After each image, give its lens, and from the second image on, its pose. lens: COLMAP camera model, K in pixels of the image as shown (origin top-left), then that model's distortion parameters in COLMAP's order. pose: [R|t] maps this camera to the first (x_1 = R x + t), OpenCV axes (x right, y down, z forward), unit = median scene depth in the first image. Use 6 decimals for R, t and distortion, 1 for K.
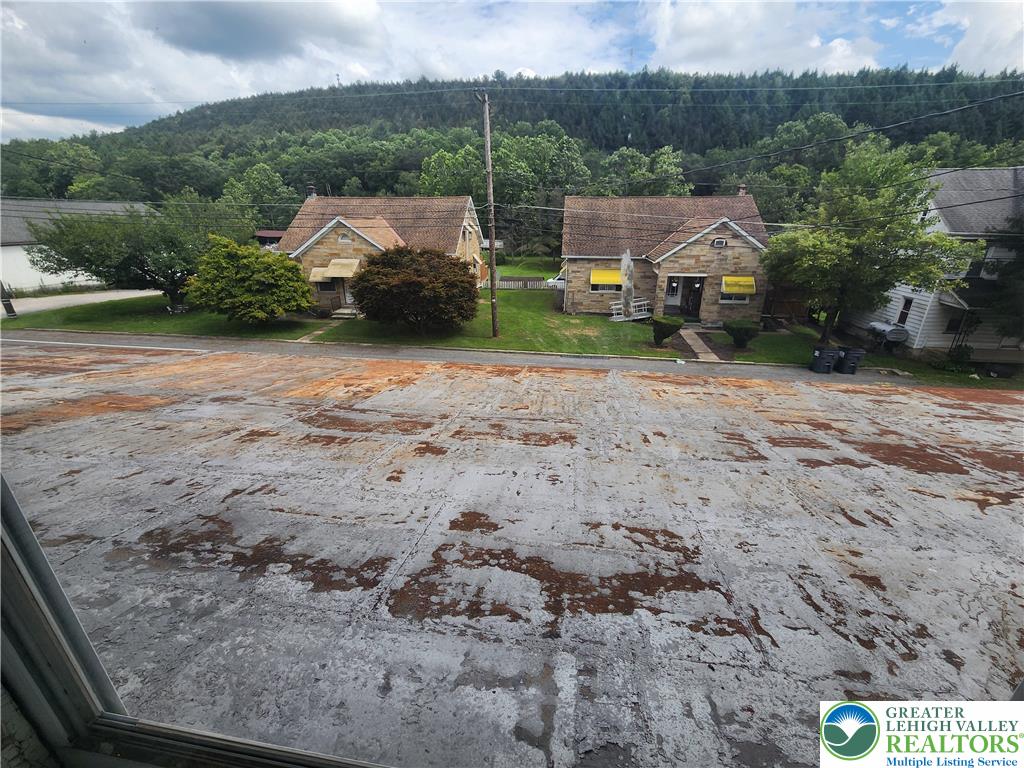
lens RADIAL K [[417.1, 0, 509.5], [0, 417.1, 382.0], [0, 0, 1]] dist [0.000012, -0.000066]
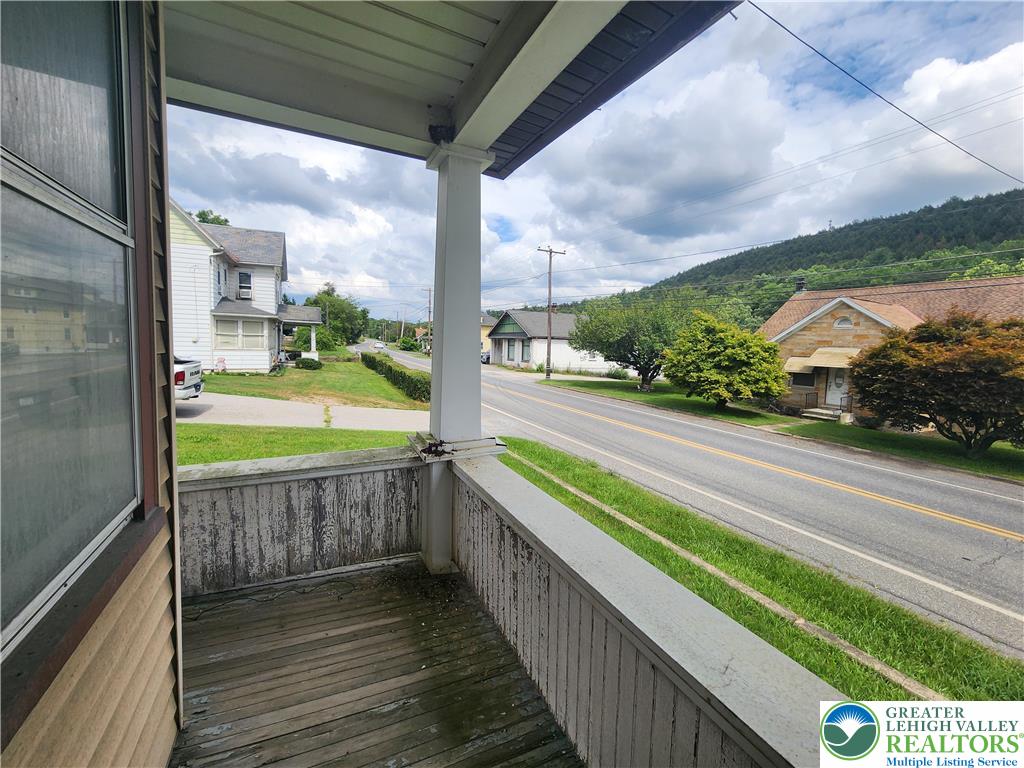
lens RADIAL K [[417.1, 0, 512.5], [0, 417.1, 379.9], [0, 0, 1]] dist [0.000012, -0.000066]
pose [[0.564716, 0.075280, -0.821845, -0.100976], [-0.314323, 0.940395, -0.129842, 0.065354], [0.763084, 0.331649, 0.554718, 0.127661]]
